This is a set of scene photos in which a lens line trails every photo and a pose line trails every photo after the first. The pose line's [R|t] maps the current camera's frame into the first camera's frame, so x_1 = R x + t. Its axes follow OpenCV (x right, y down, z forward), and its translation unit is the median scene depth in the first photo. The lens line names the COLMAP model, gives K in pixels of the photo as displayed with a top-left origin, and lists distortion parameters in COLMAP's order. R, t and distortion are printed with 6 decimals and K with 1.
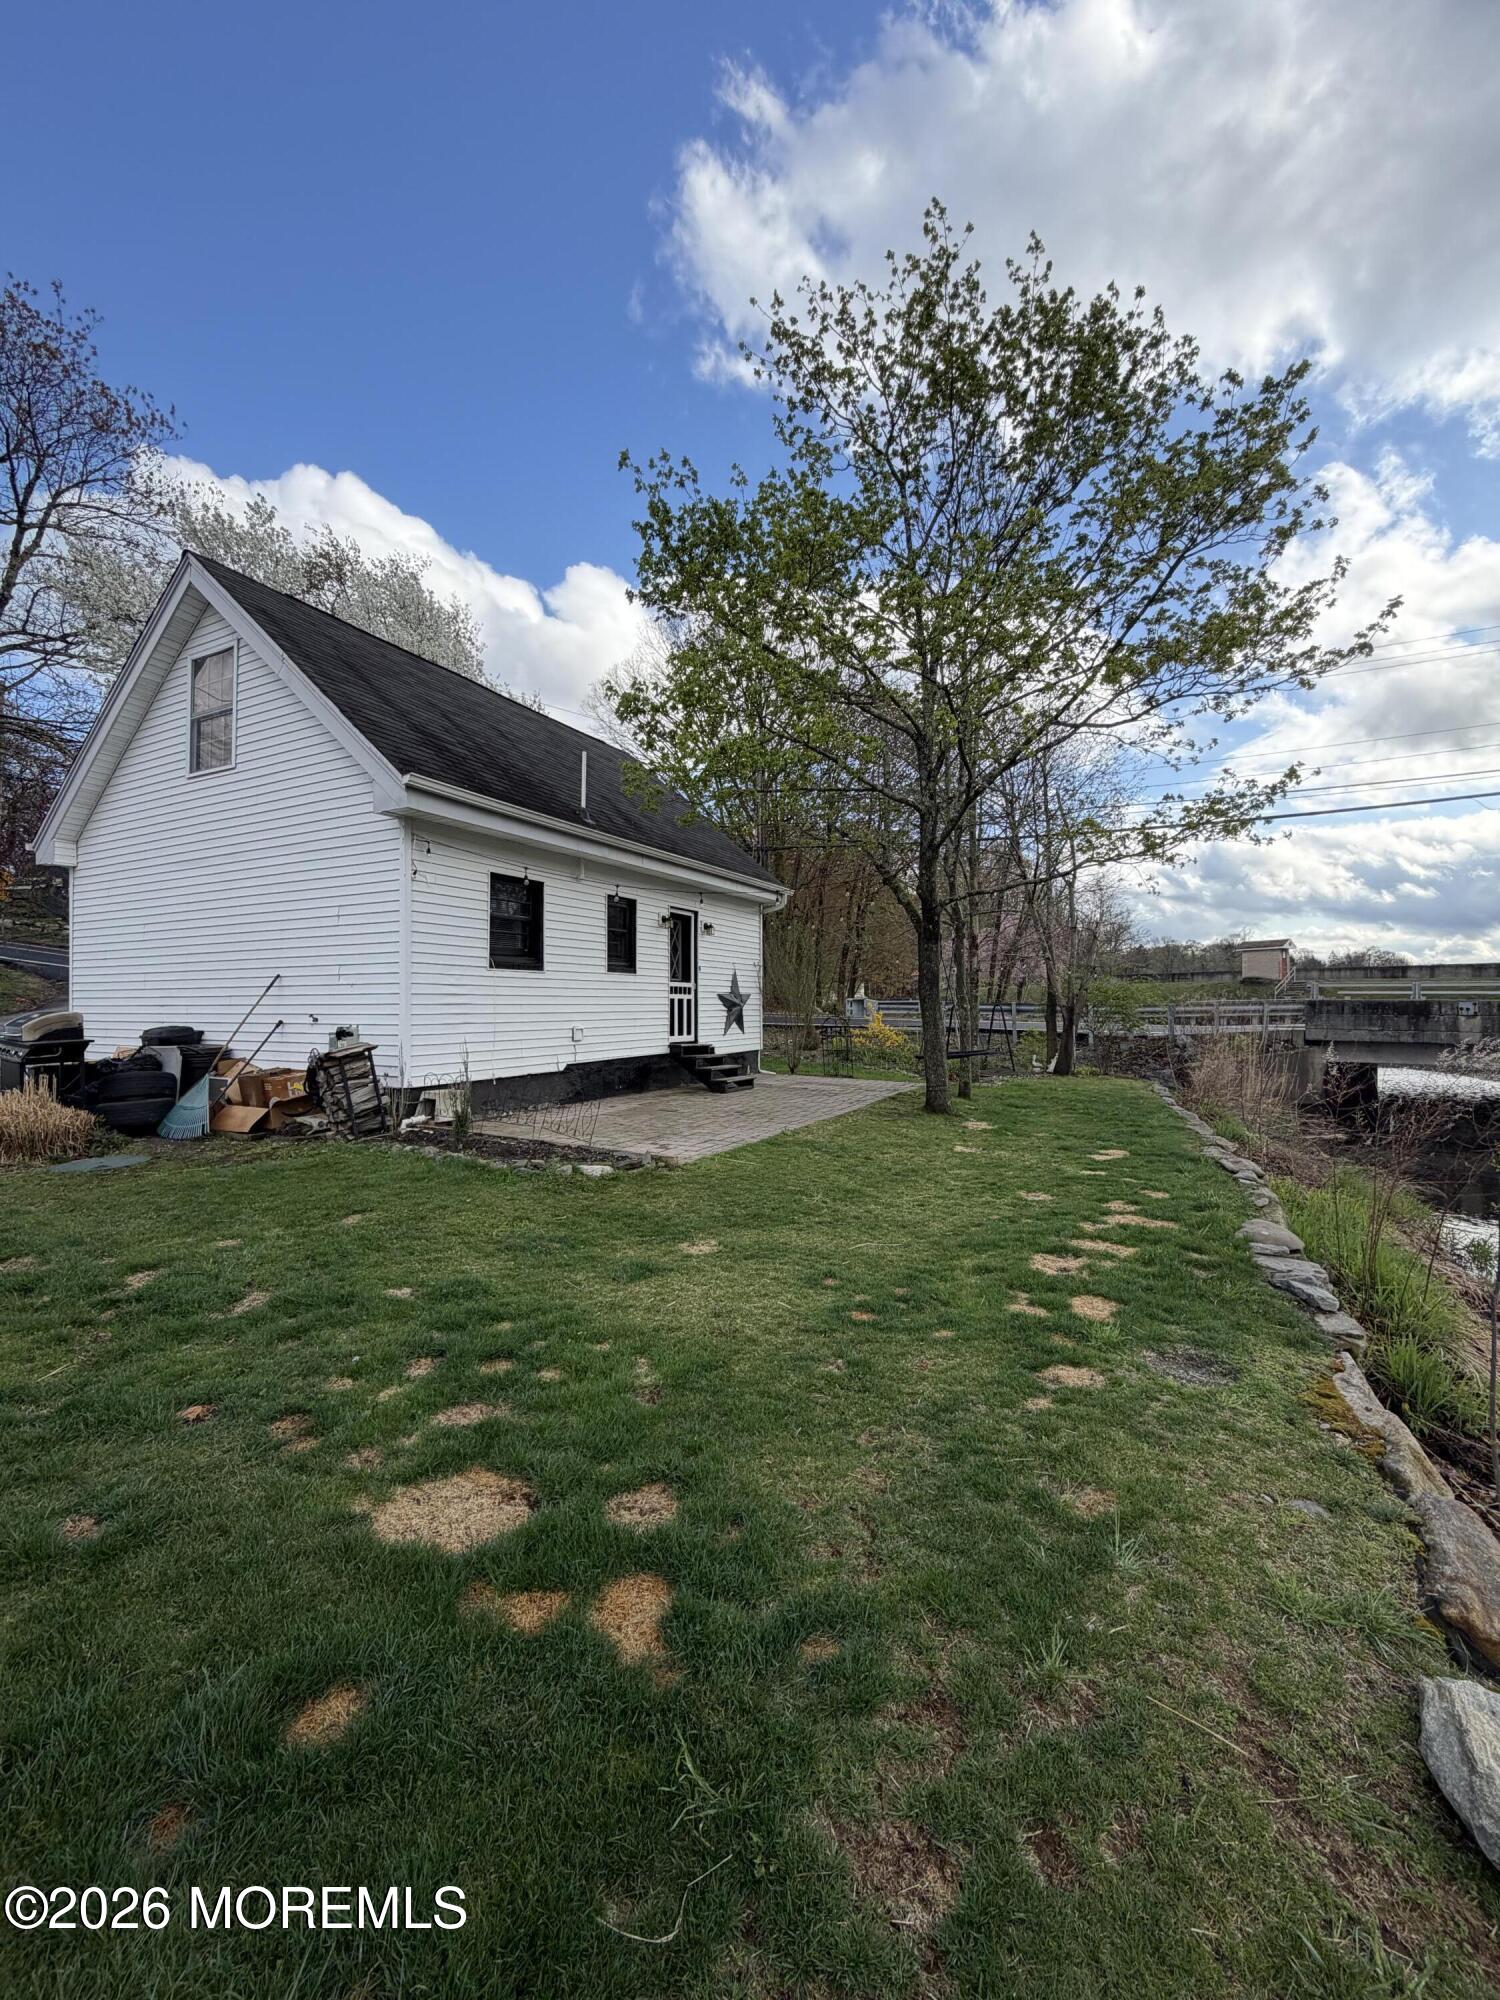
lens RADIAL K [[809.0, 0, 758.4], [0, 809.0, 998.0], [0, 0, 1]] dist [0.000645, 0.000149]
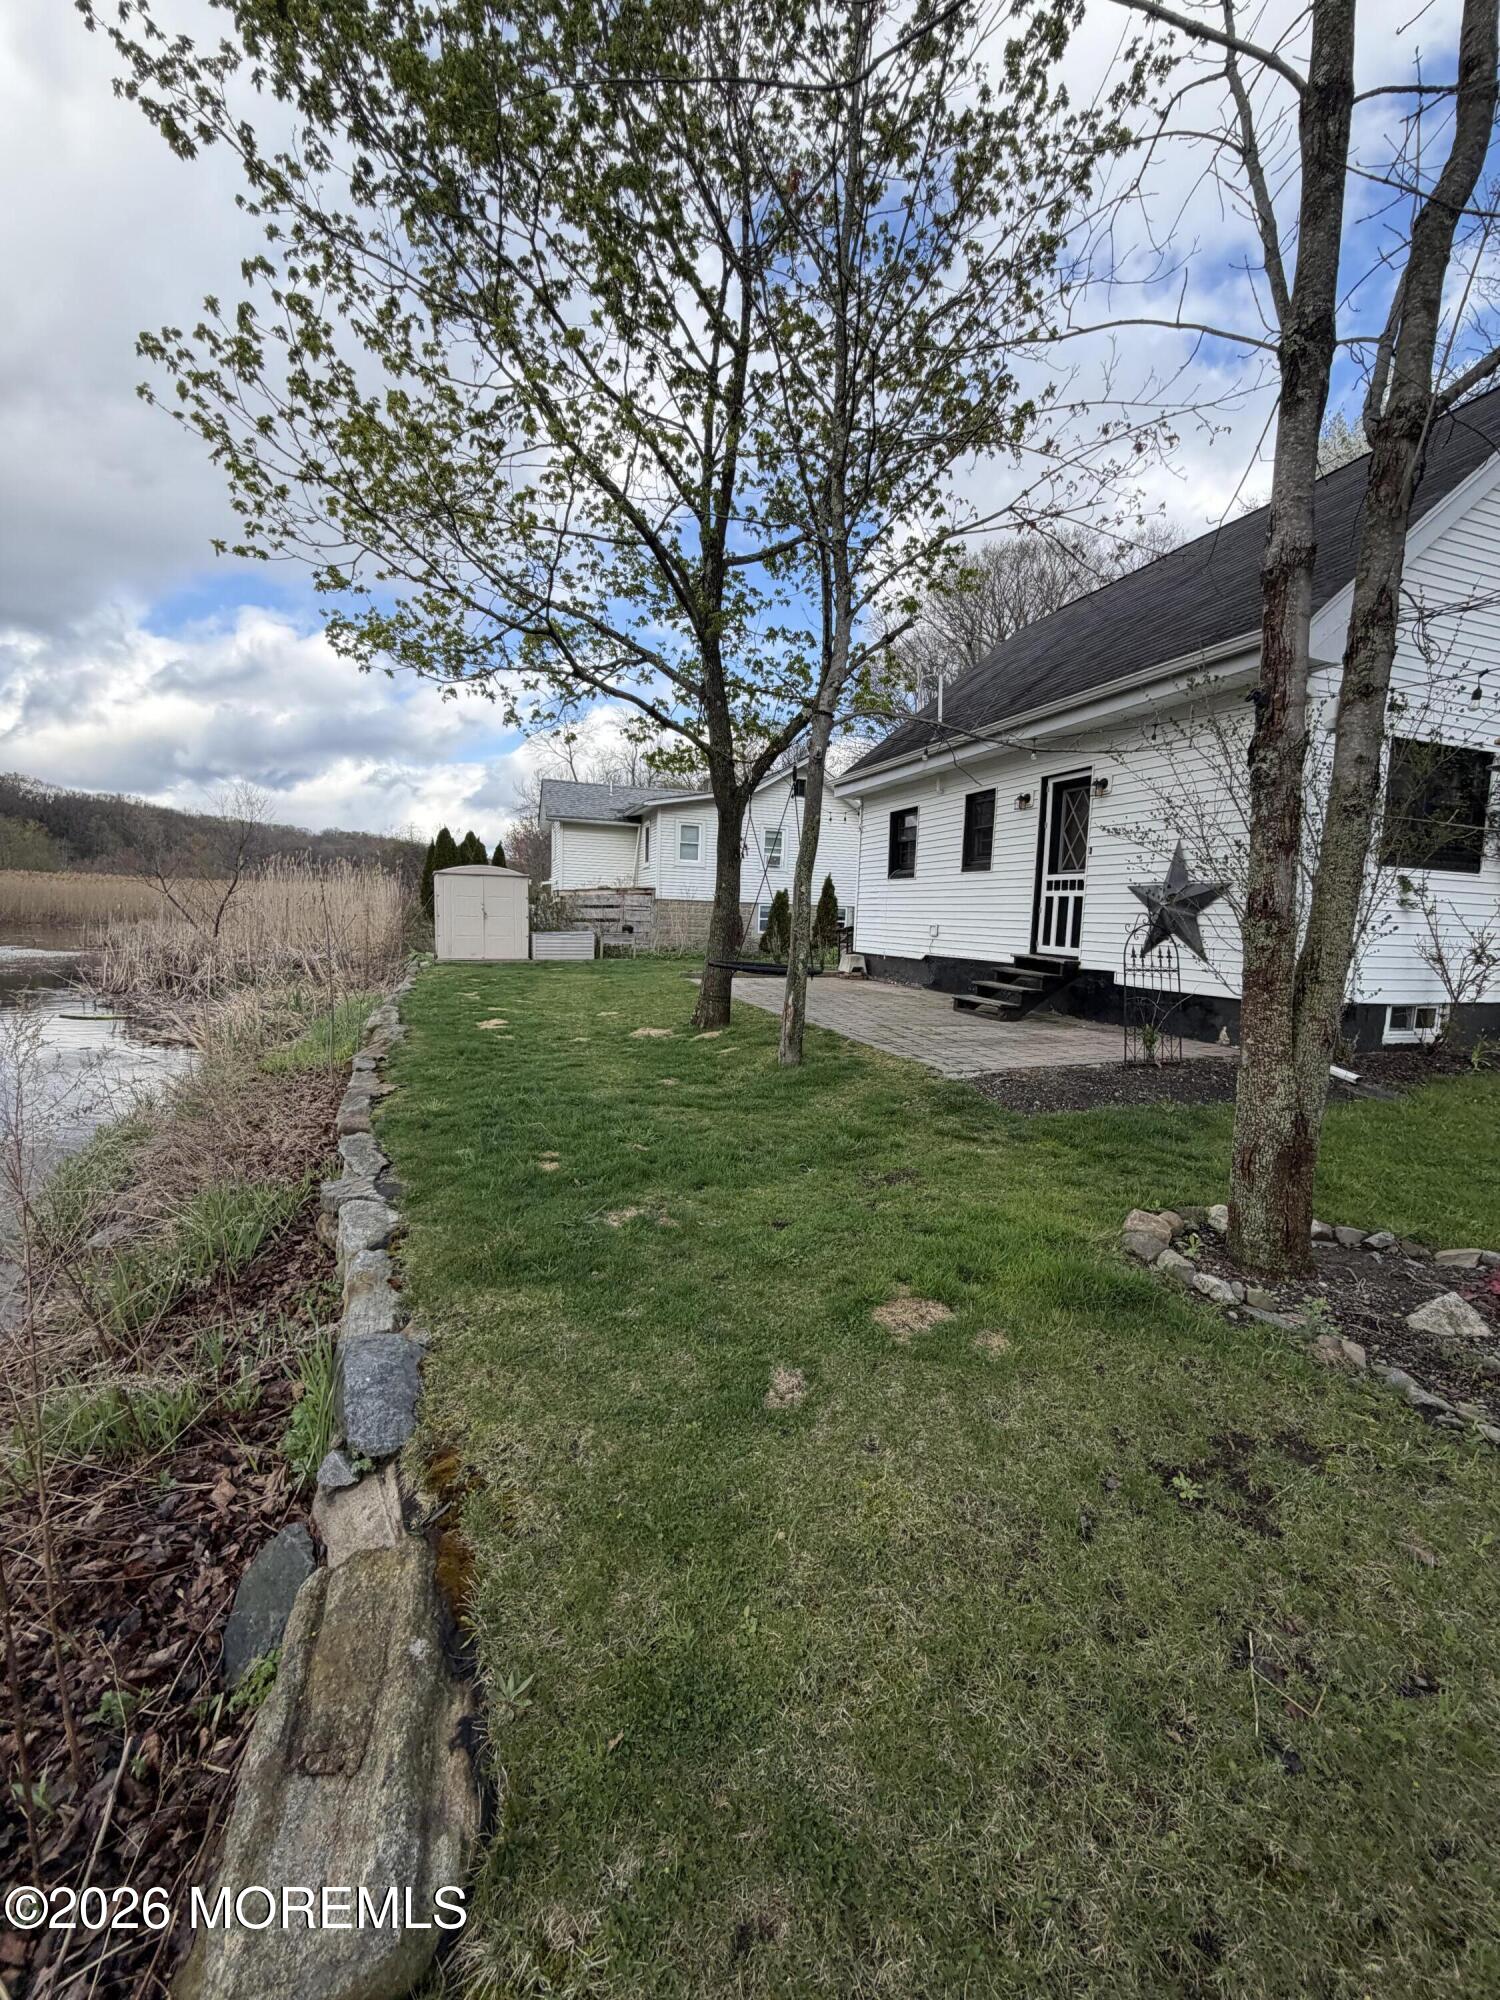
lens RADIAL K [[809.9, 0, 760.6], [0, 809.9, 998.1], [0, 0, 1]] dist [-0.000154, 0.000214]
pose [[-0.689654, 0.090727, -0.718433, 0.668371], [0.014489, 0.993651, 0.111573, 0.006880], [0.723994, 0.066537, -0.686590, 1.379062]]
